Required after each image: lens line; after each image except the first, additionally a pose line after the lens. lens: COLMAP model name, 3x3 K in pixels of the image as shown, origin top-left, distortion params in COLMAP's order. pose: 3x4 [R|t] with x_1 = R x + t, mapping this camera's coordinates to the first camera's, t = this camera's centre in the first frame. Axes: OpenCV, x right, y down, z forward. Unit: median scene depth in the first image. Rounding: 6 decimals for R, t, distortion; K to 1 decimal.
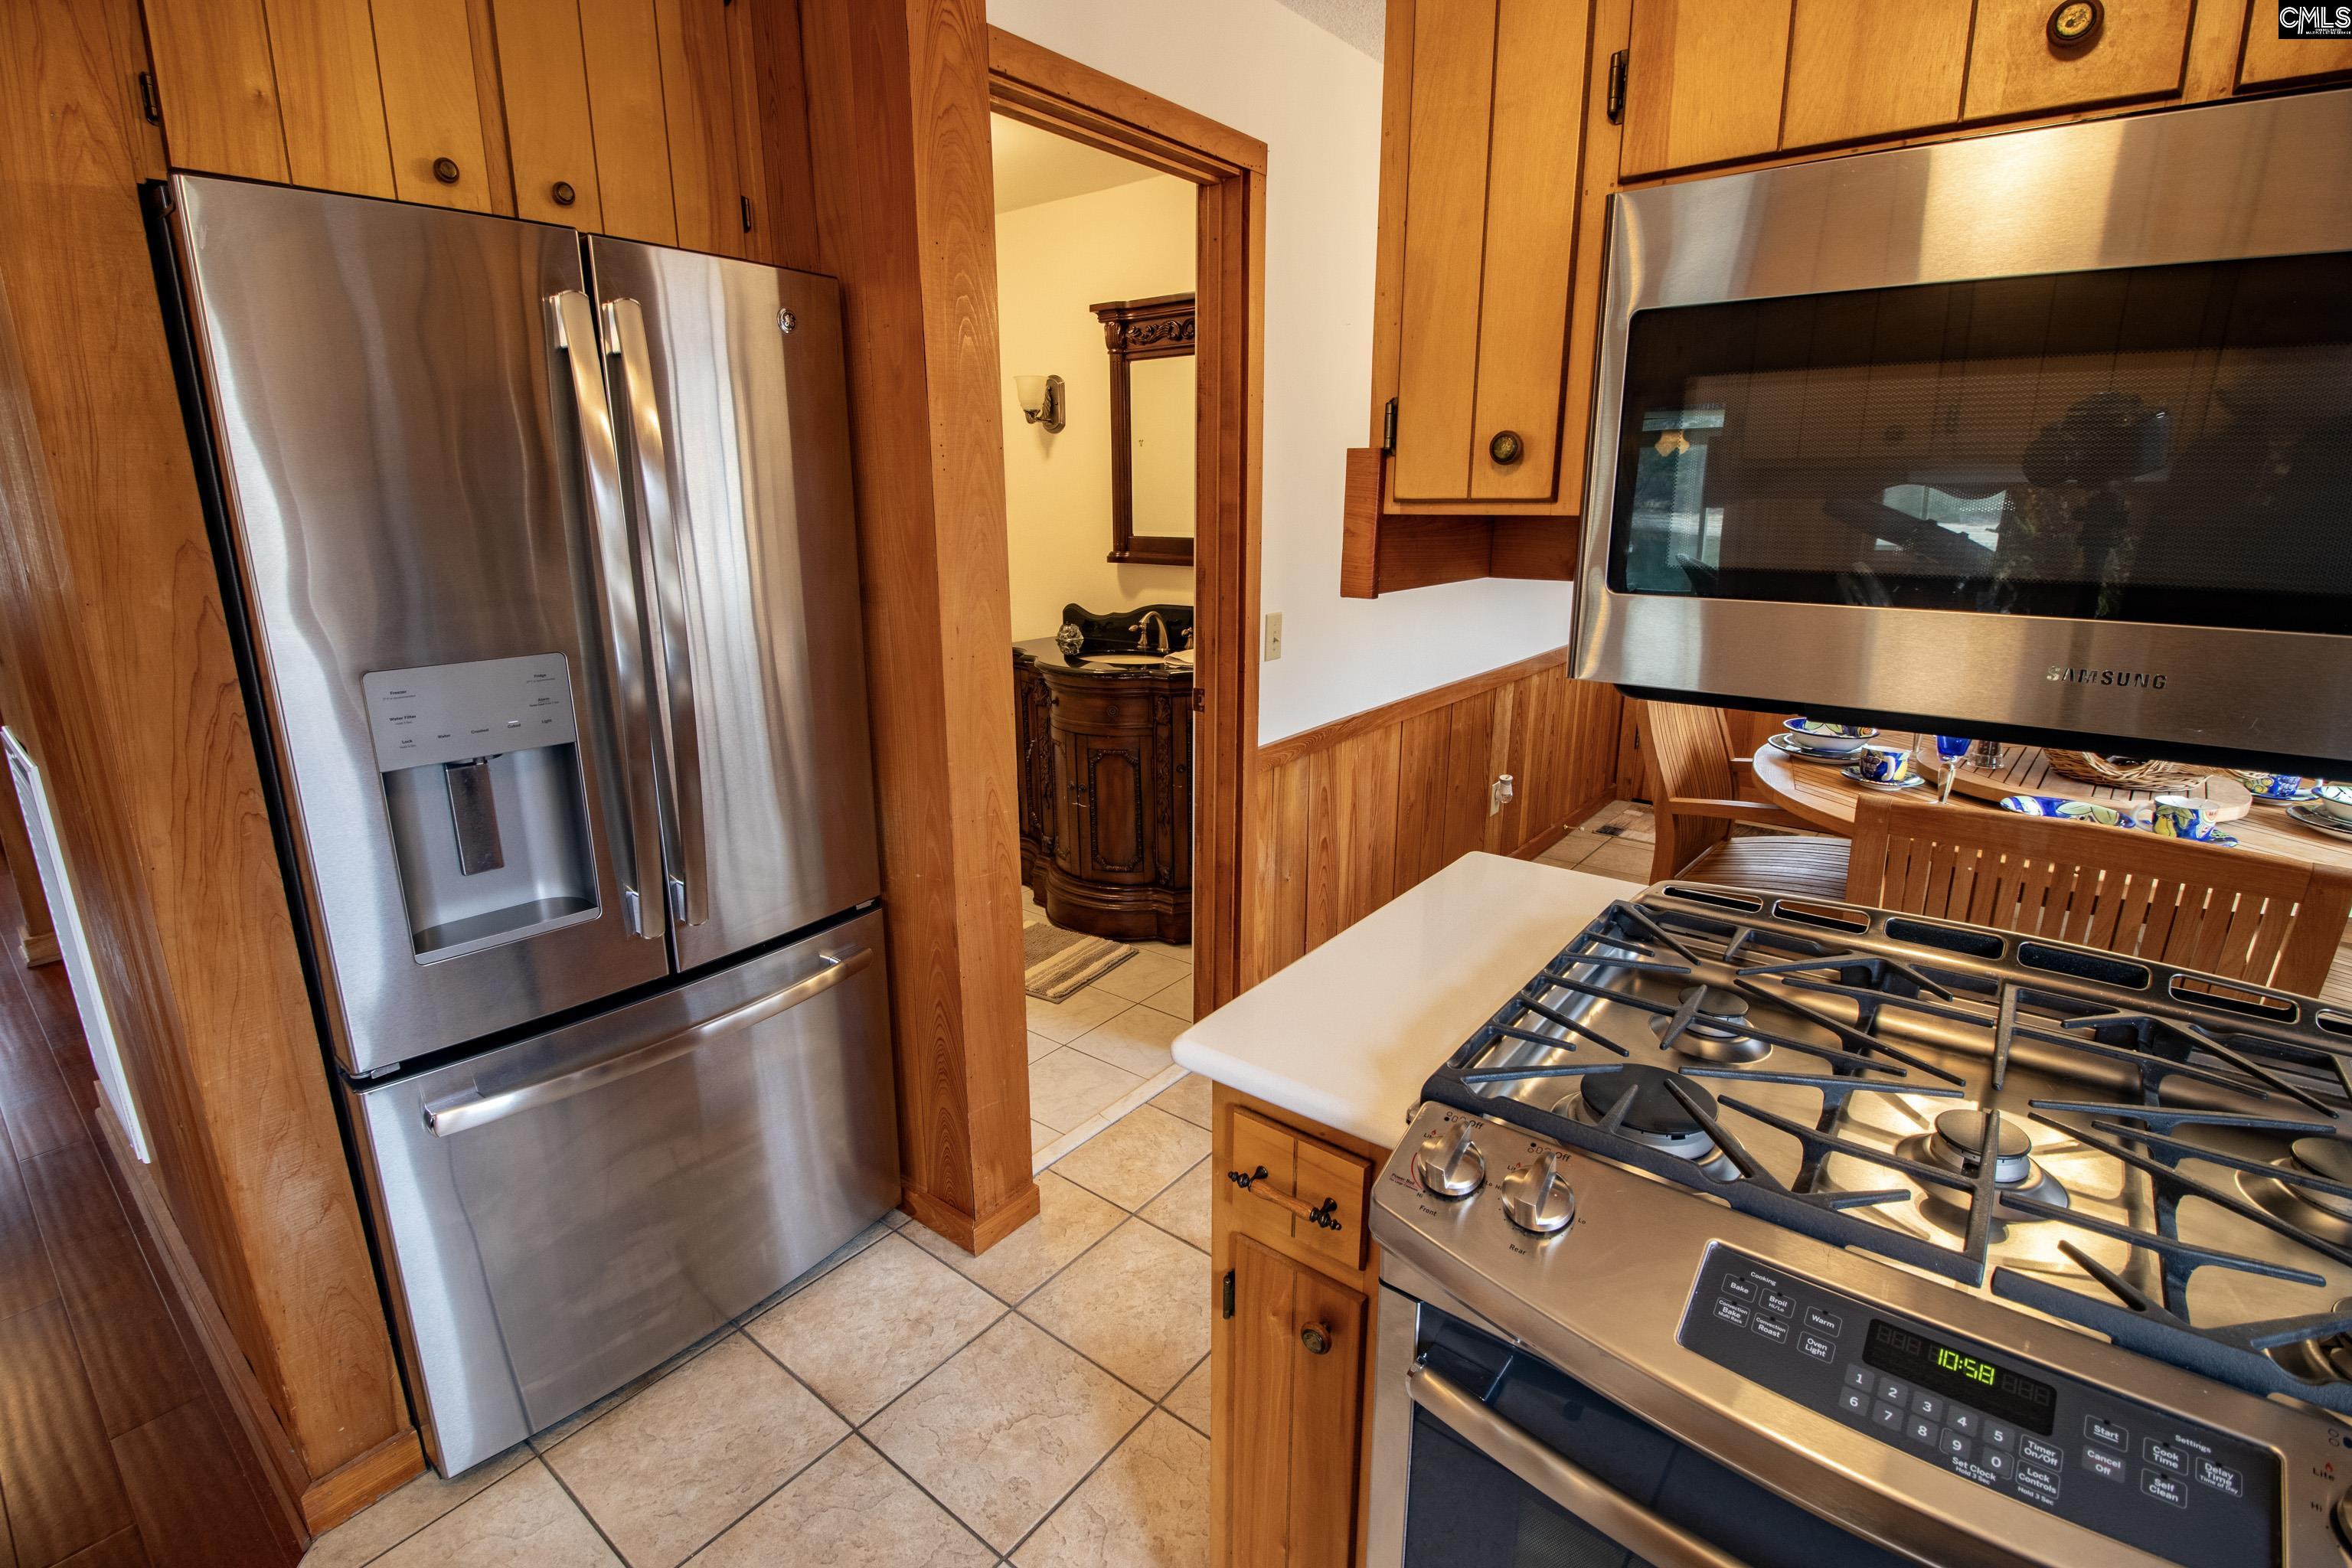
lens RADIAL K [[1082.7, 0, 1159.0], [0, 1082.7, 765.0], [0, 0, 1]] dist [0.001613, -0.012243]
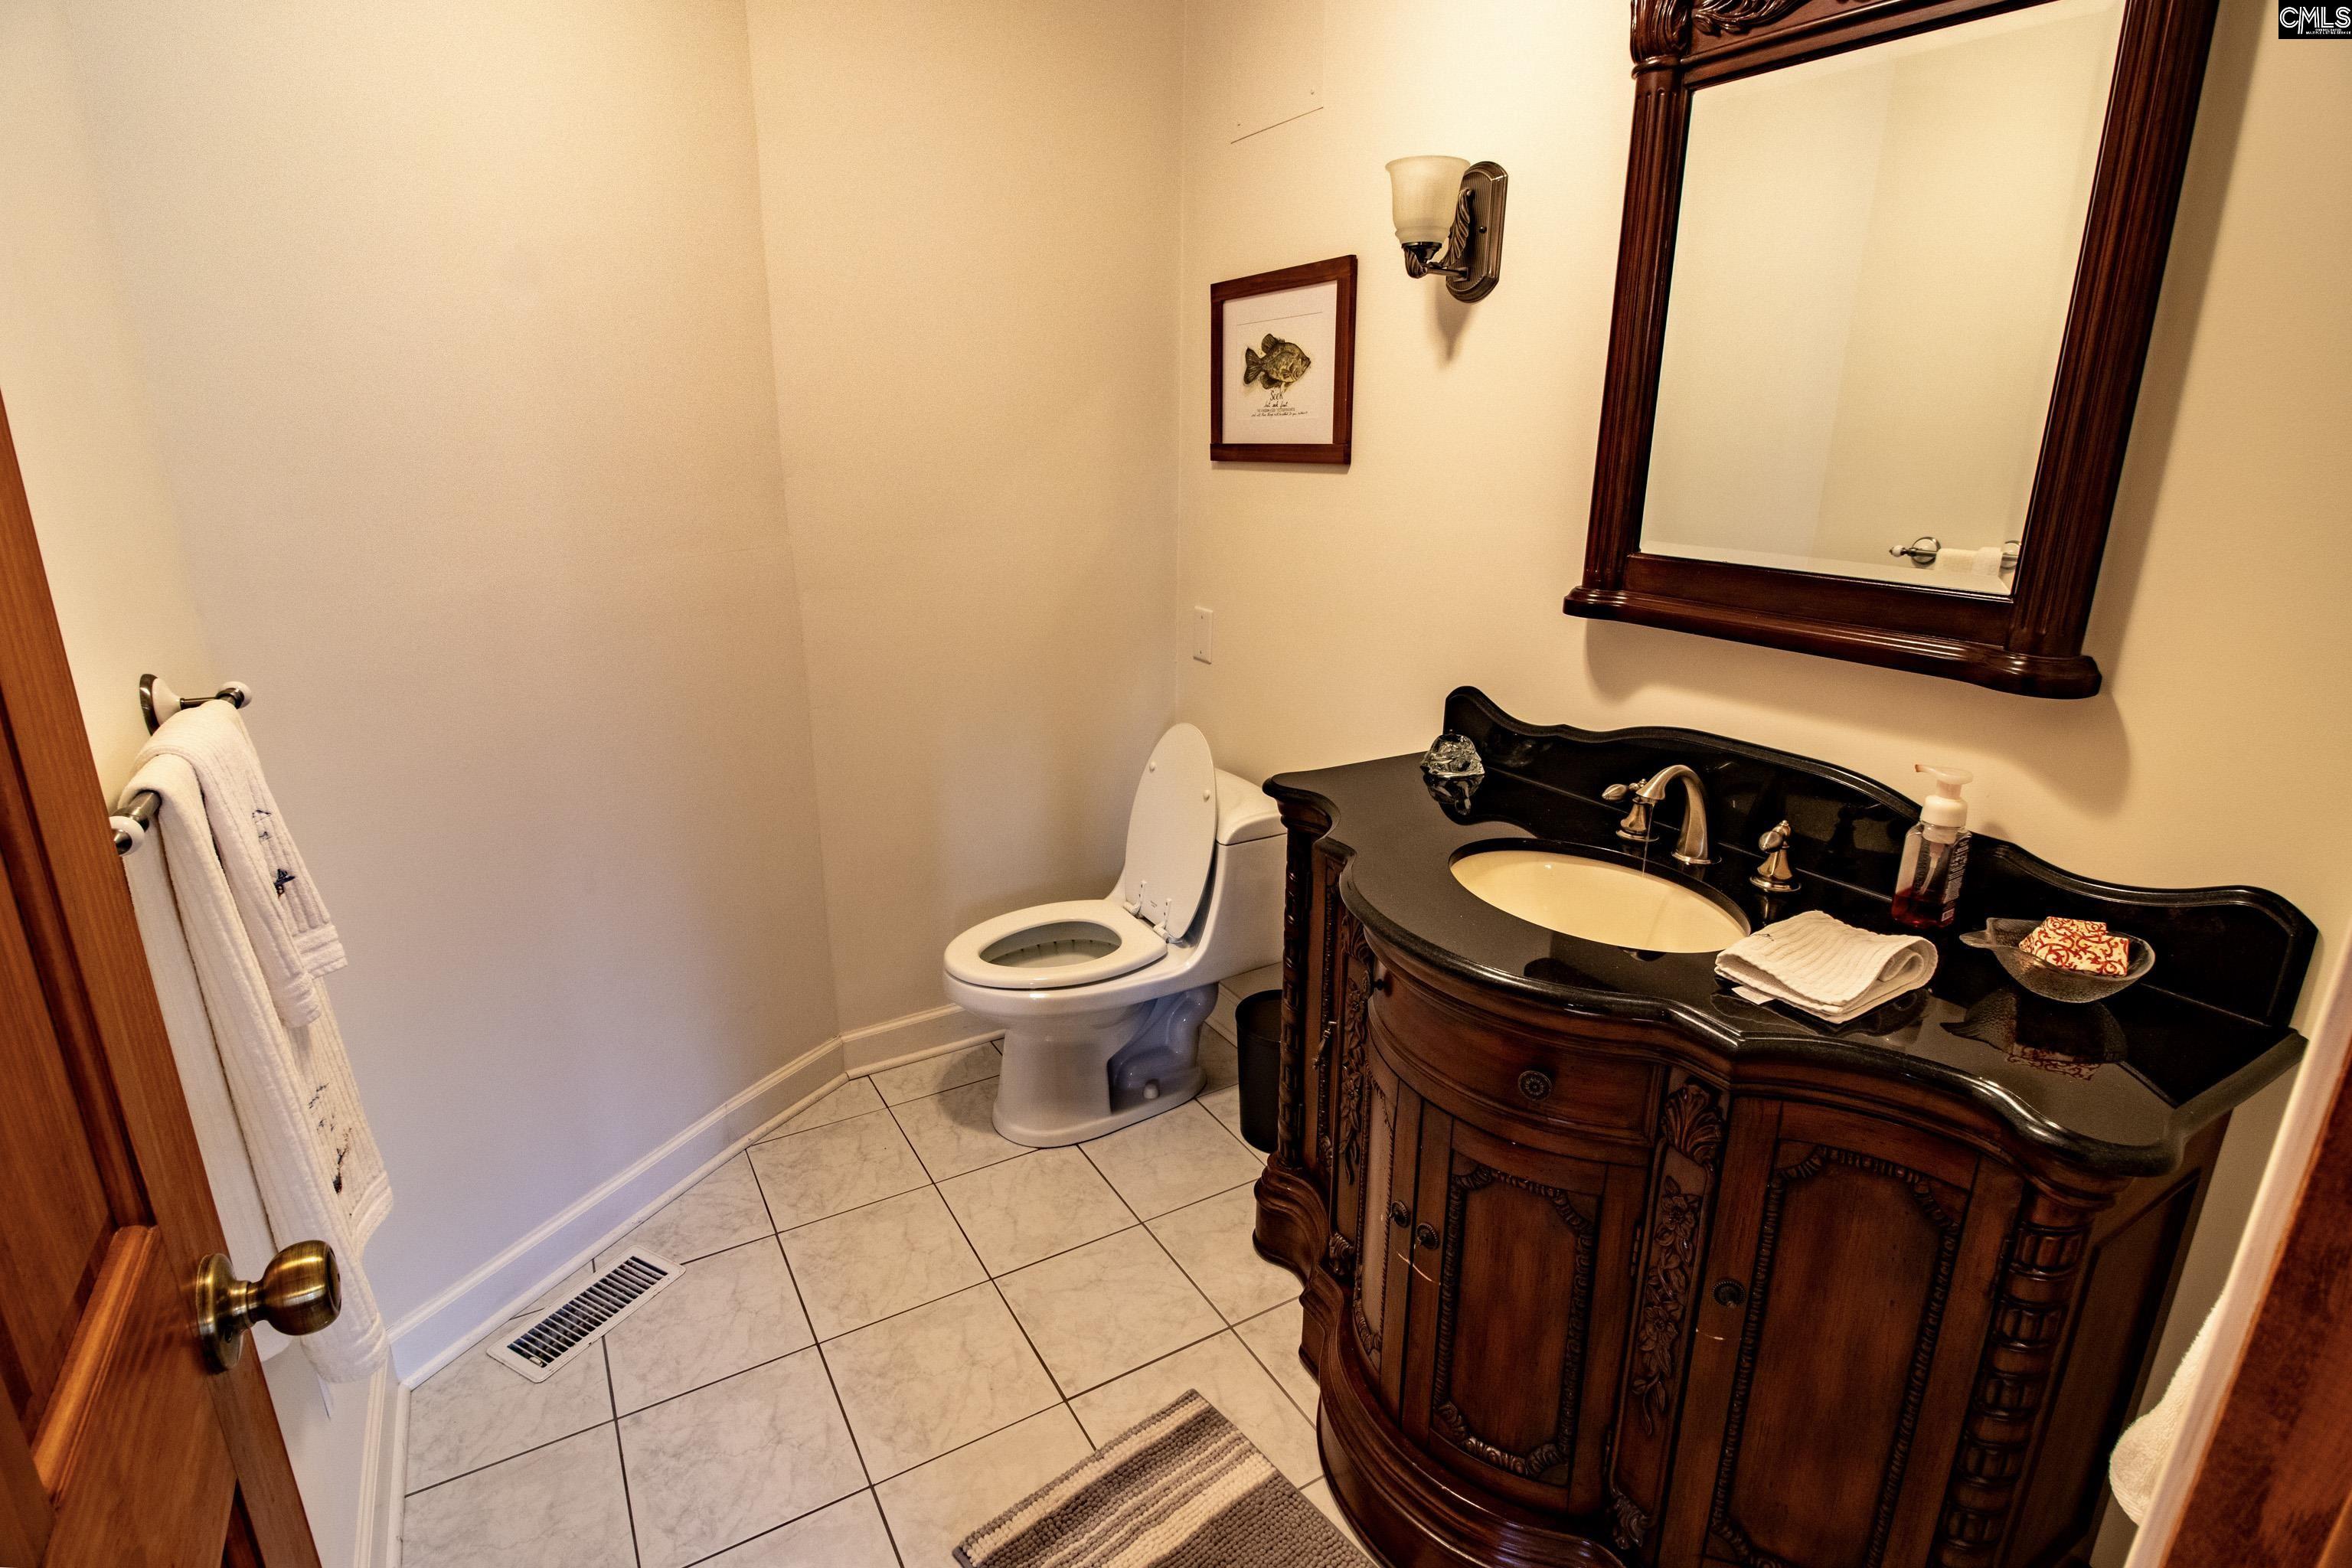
lens RADIAL K [[1134.1, 0, 1173.3], [0, 1134.1, 783.8], [0, 0, 1]] dist [-0.002532, -0.000404]
pose [[0.936854, 0.115472, -0.330108, -0.037068], [-0.098983, 0.992872, 0.066392, -0.137425], [0.335422, -0.029525, 0.941605, 0.546280]]
